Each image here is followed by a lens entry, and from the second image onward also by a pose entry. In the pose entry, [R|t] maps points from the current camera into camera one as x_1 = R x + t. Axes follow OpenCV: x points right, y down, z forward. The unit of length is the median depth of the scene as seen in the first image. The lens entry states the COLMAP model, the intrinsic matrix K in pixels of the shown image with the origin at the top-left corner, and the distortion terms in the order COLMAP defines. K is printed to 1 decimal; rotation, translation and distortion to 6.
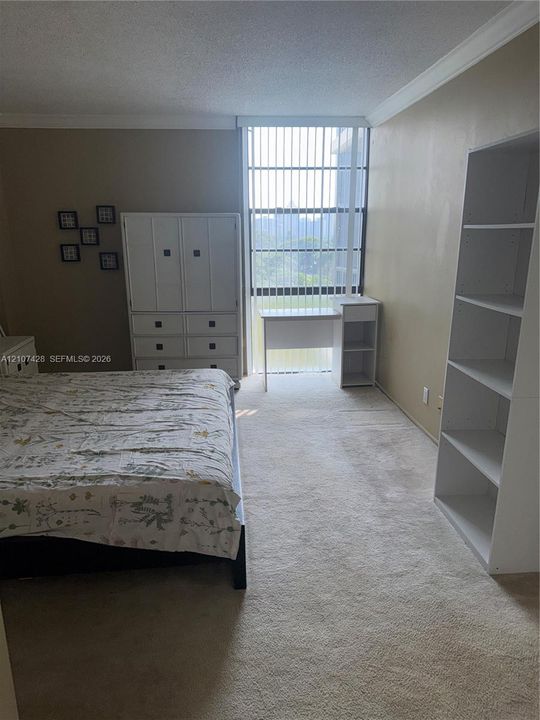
lens RADIAL K [[497.6, 0, 271.7], [0, 497.6, 362.0], [0, 0, 1]] dist [0.001422, -0.001551]
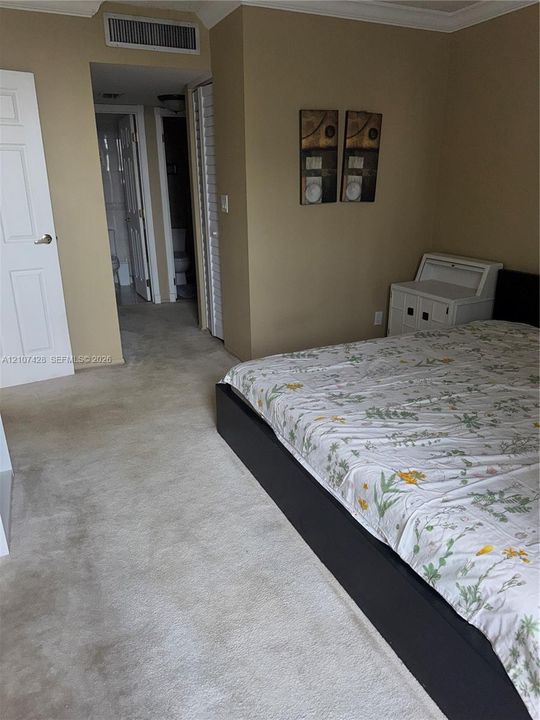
lens RADIAL K [[508.0, 0, 270.0], [0, 508.0, 360.0], [0, 0, 1]] dist [0.070491, -0.077409]
pose [[-0.940953, 0.128143, -0.313347, 0.185140], [-0.064837, 0.840244, 0.538317, -0.389767], [0.332270, 0.526848, -0.782322, 1.665167]]
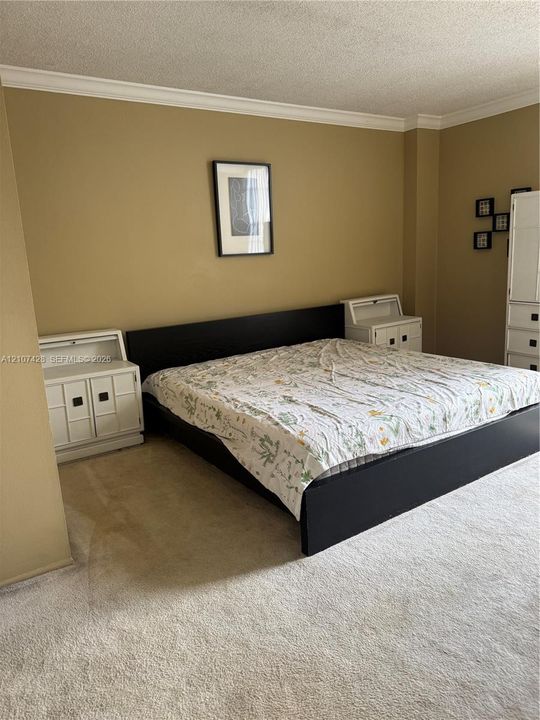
lens RADIAL K [[497.6, 0, 271.7], [0, 497.6, 362.0], [0, 0, 1]] dist [0.001422, -0.001551]
pose [[0.466199, 0.170133, -0.868167, 0.597261], [-0.166951, 0.980621, 0.102519, -0.021892], [0.868784, 0.097147, 0.485568, 0.326969]]
